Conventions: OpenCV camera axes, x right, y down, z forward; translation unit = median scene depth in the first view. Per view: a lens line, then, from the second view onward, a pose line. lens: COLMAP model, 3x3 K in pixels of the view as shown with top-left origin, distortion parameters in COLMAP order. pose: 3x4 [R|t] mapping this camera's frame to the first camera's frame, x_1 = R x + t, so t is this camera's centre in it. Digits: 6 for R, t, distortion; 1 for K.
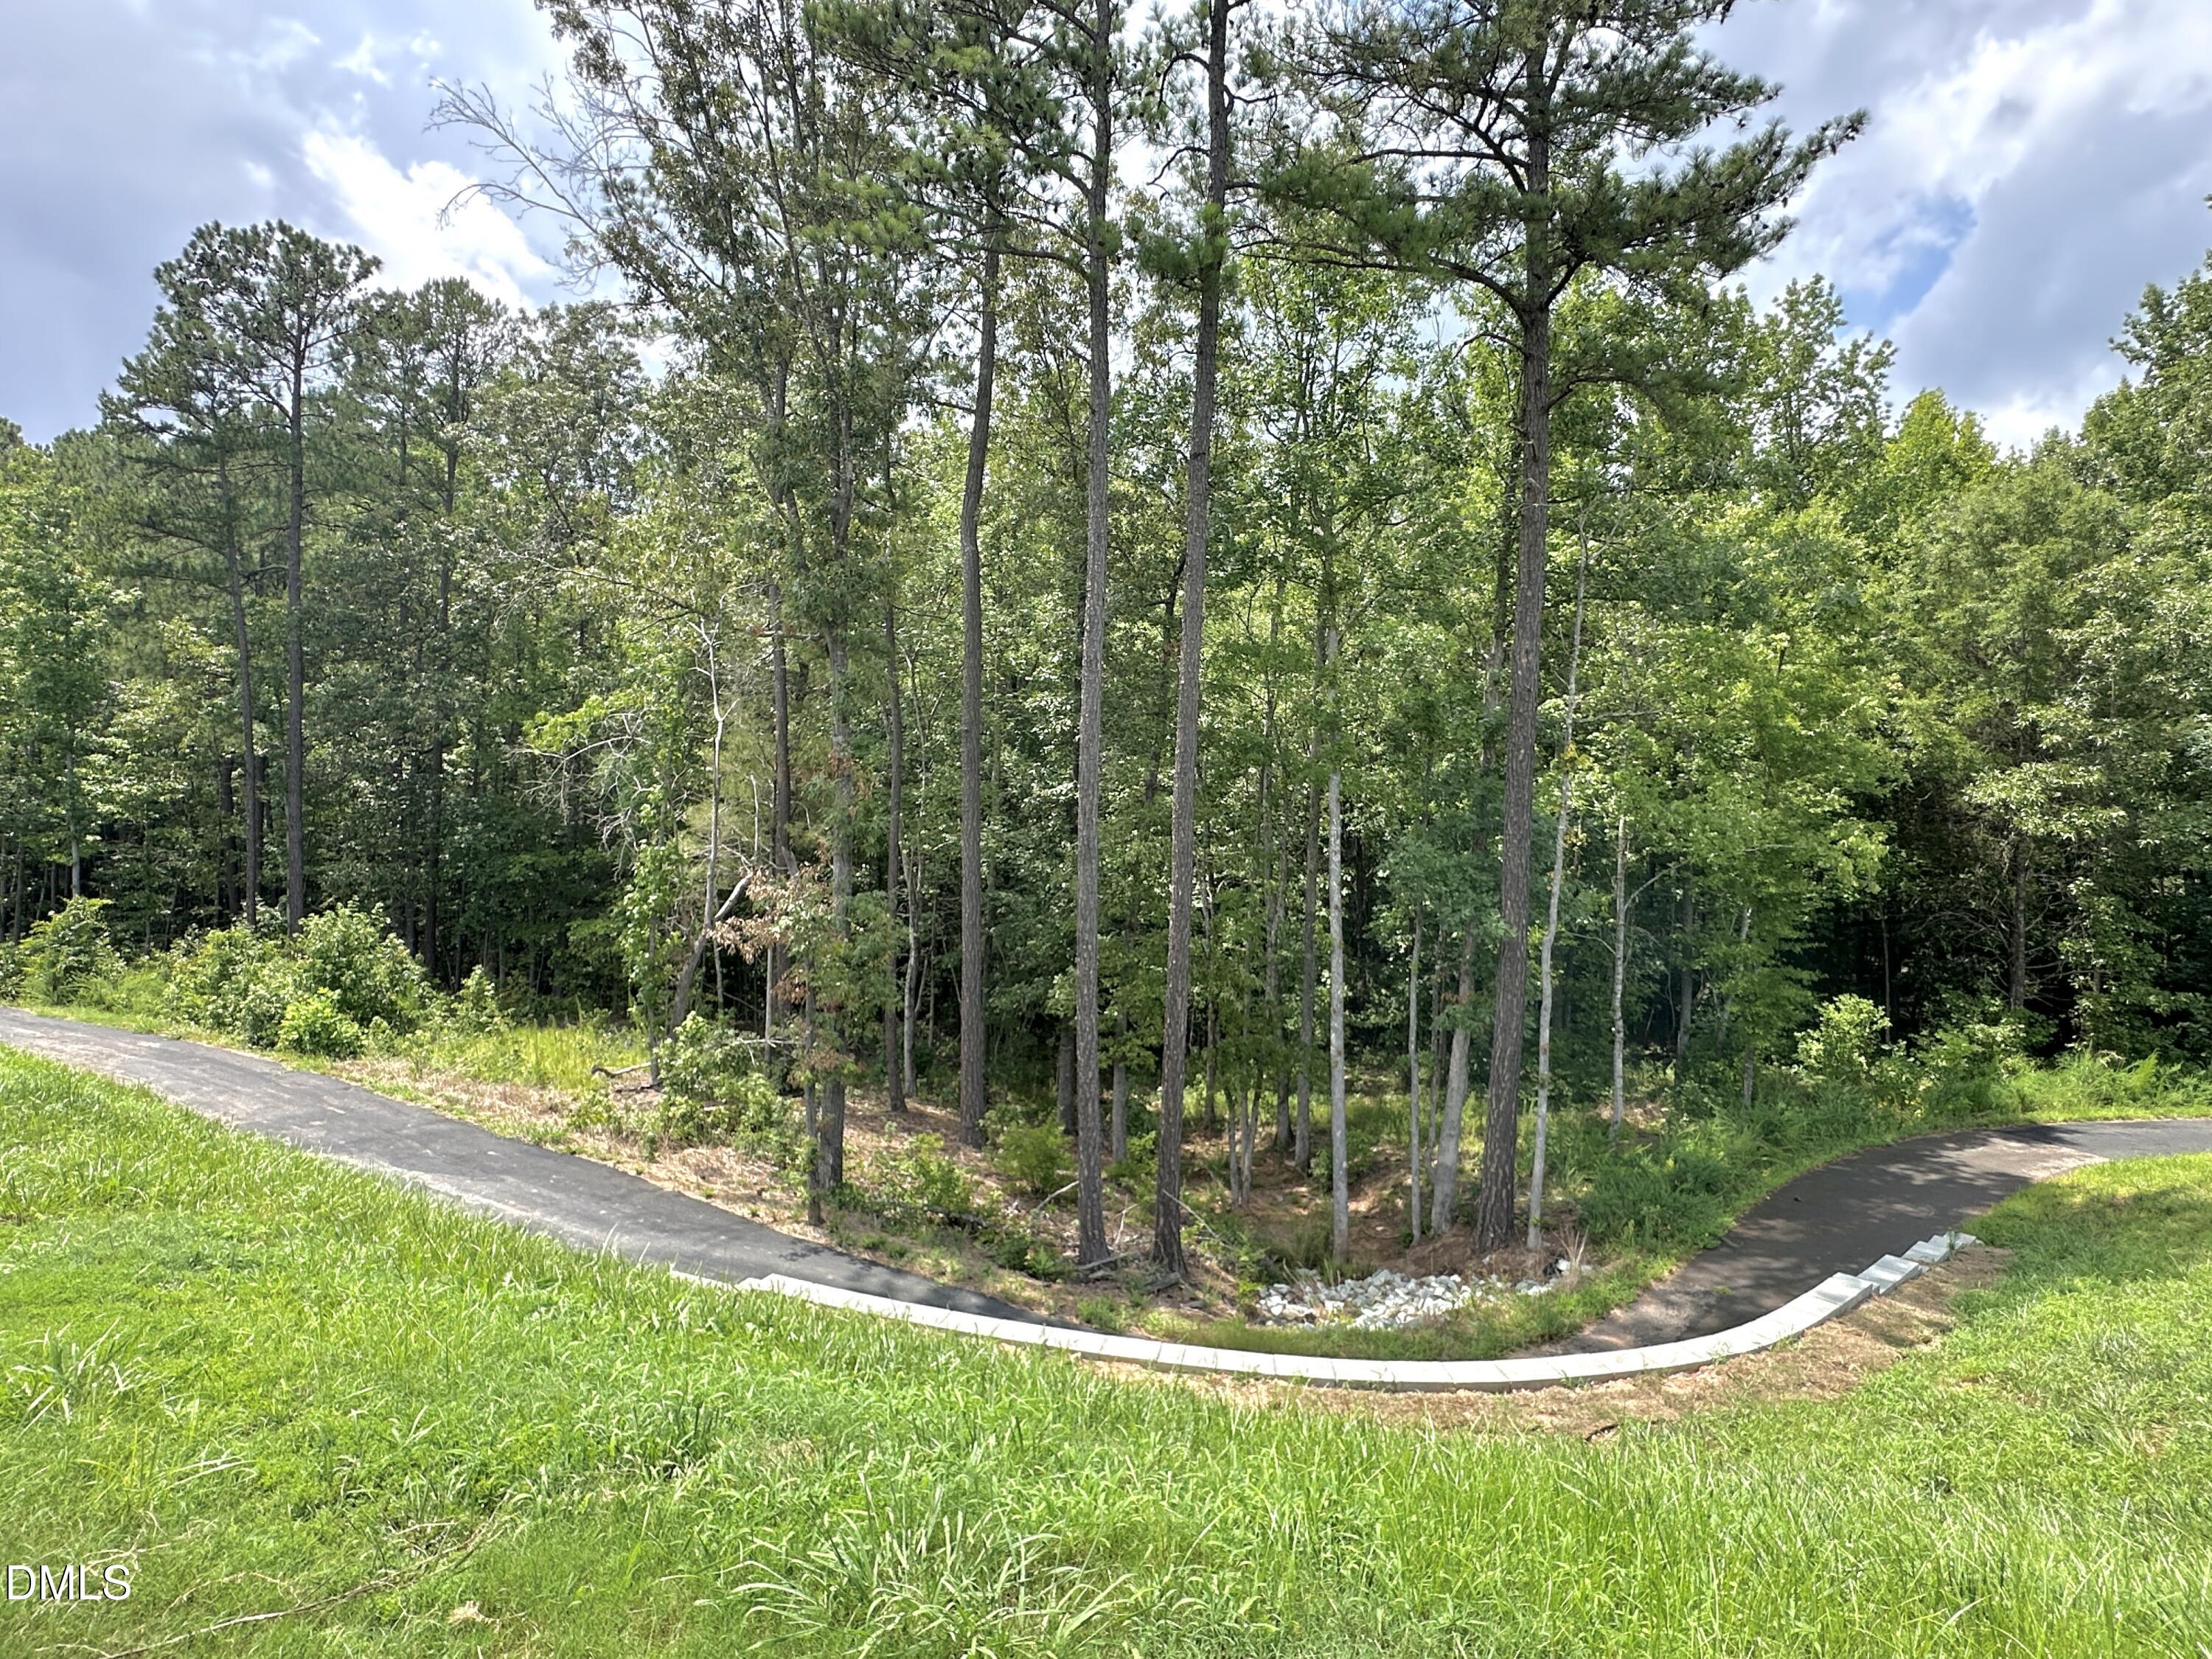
lens RADIAL K [[1162.5, 0, 1102.7], [0, 1162.5, 837.7], [0, 0, 1]] dist [-0.000364, -0.003358]
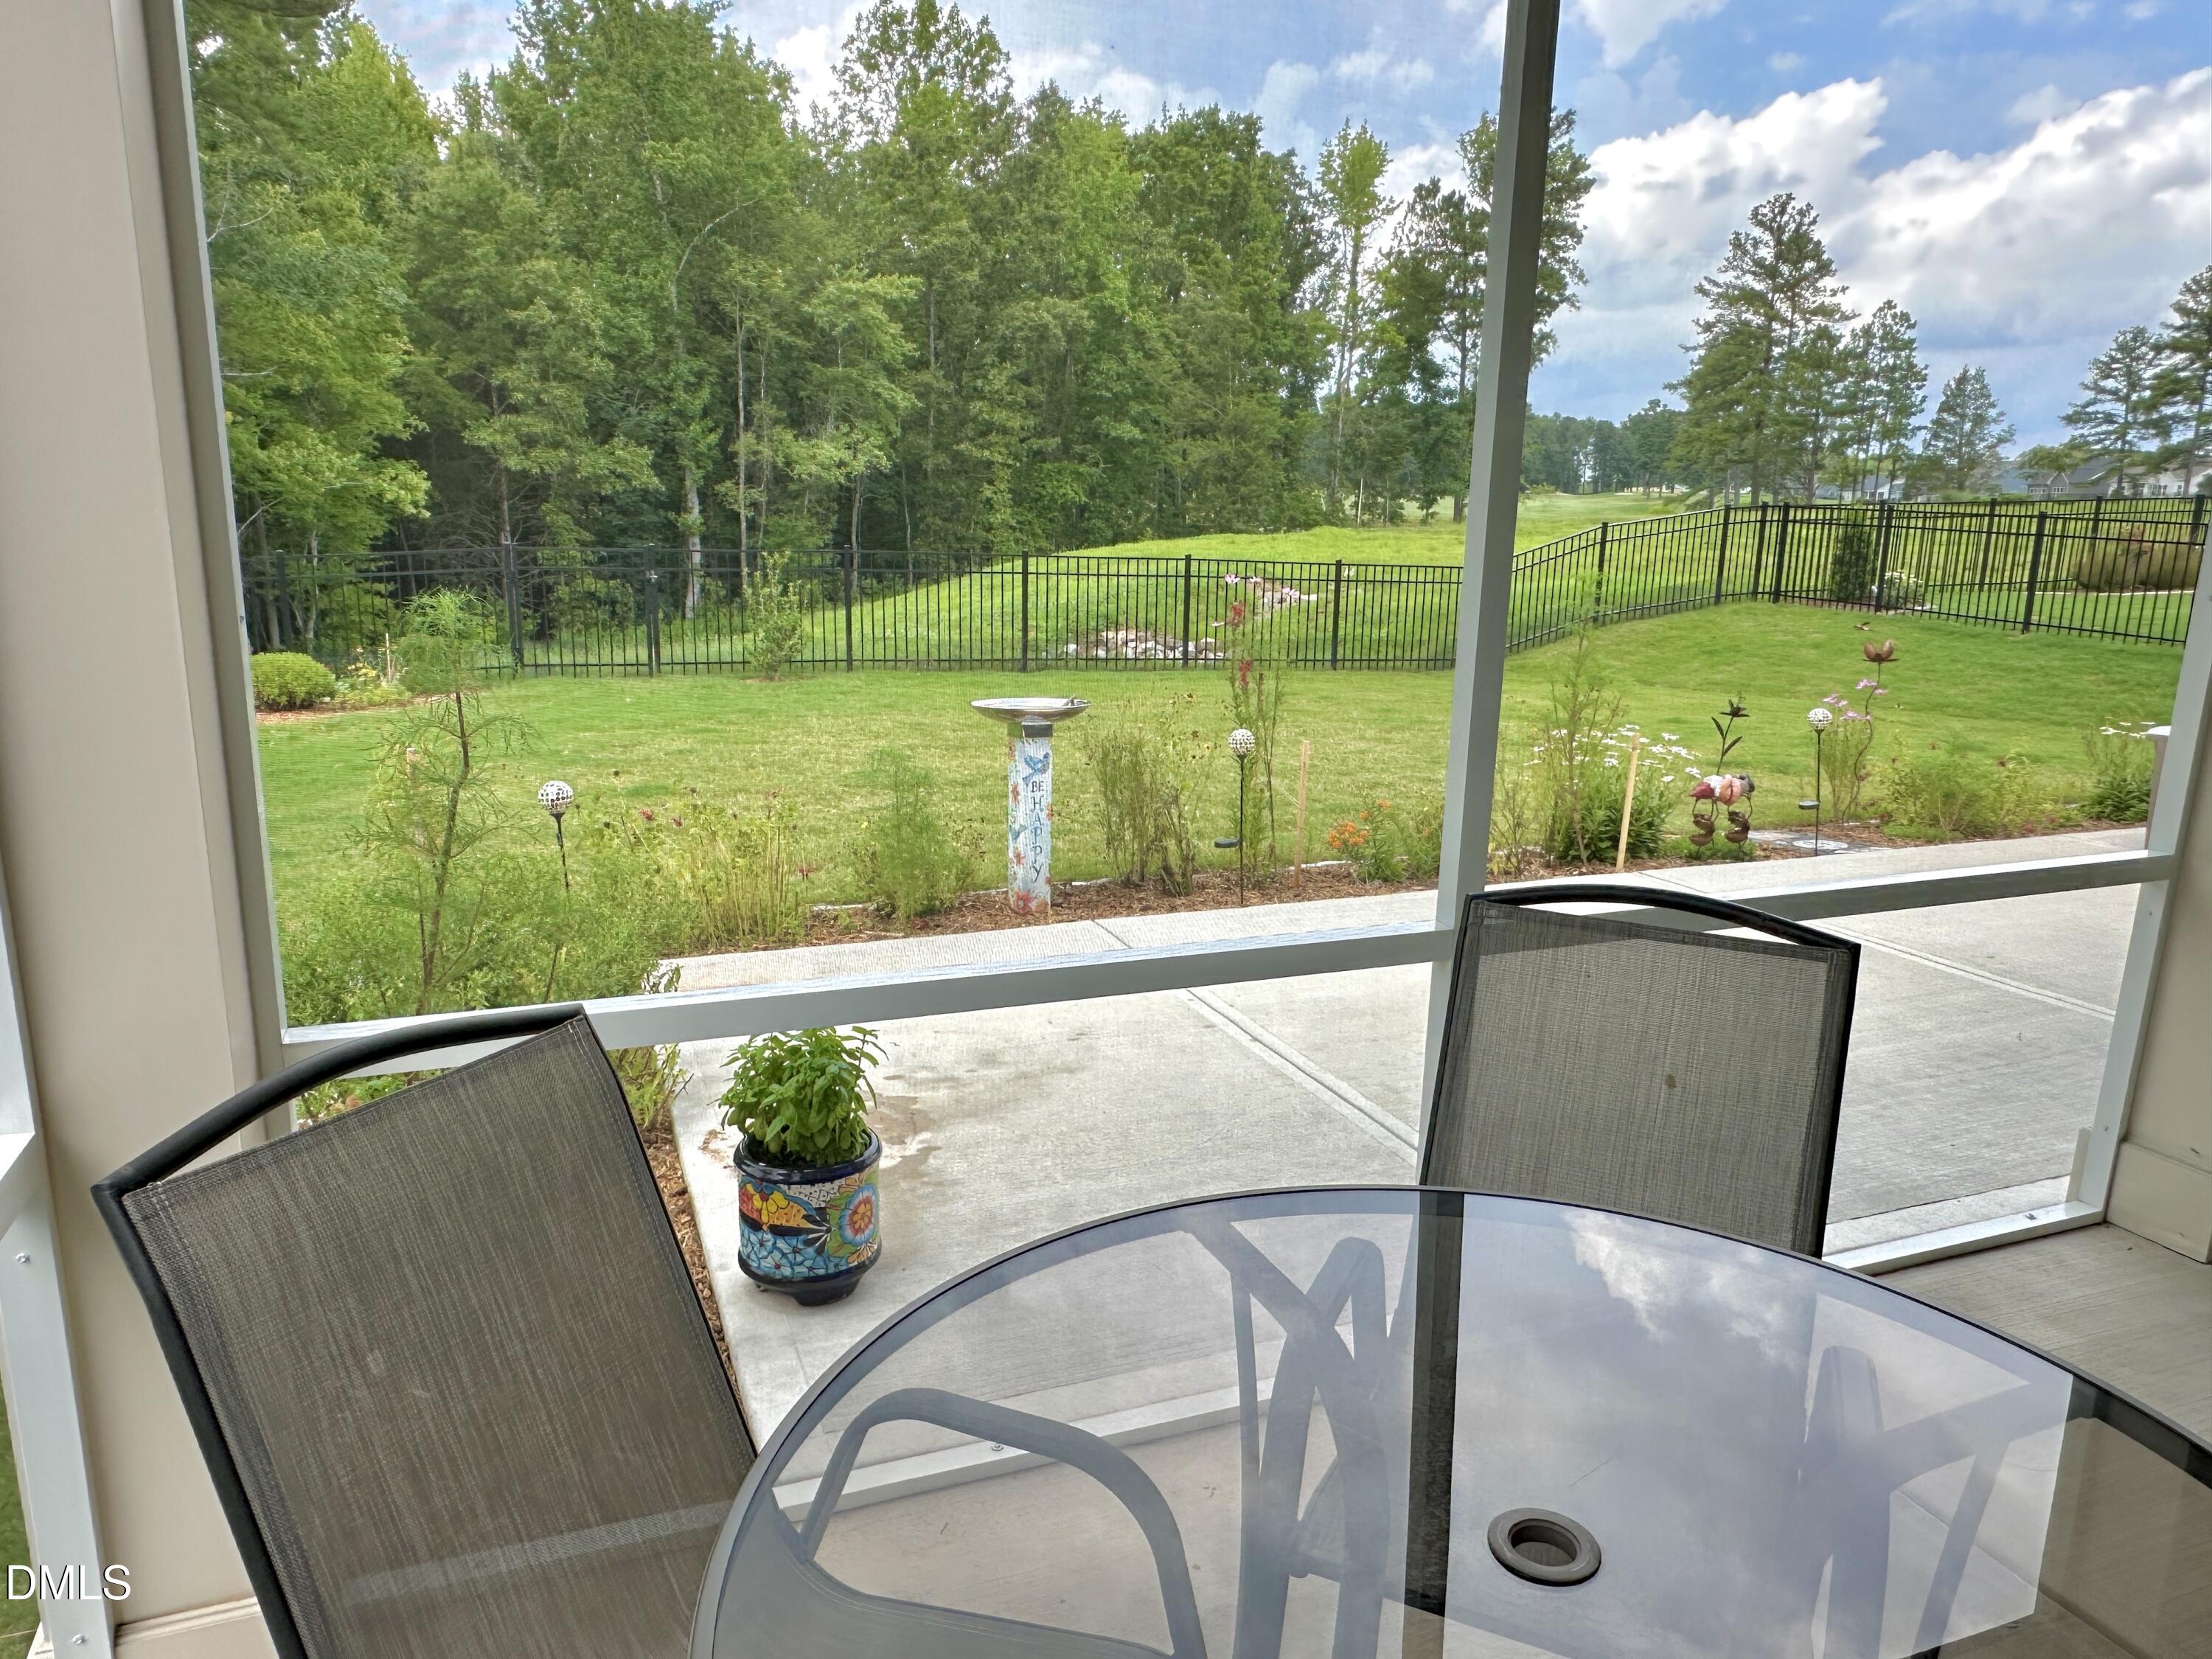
lens RADIAL K [[1464.5, 0, 1092.1], [0, 1464.5, 837.8], [0, 0, 1]] dist [-0.005106, 0.002419]
pose [[0.479905, -0.226000, 0.847711, -0.466625], [0.012238, 0.967881, 0.251109, -0.009070], [-0.877235, -0.110134, 0.467257, -0.485406]]
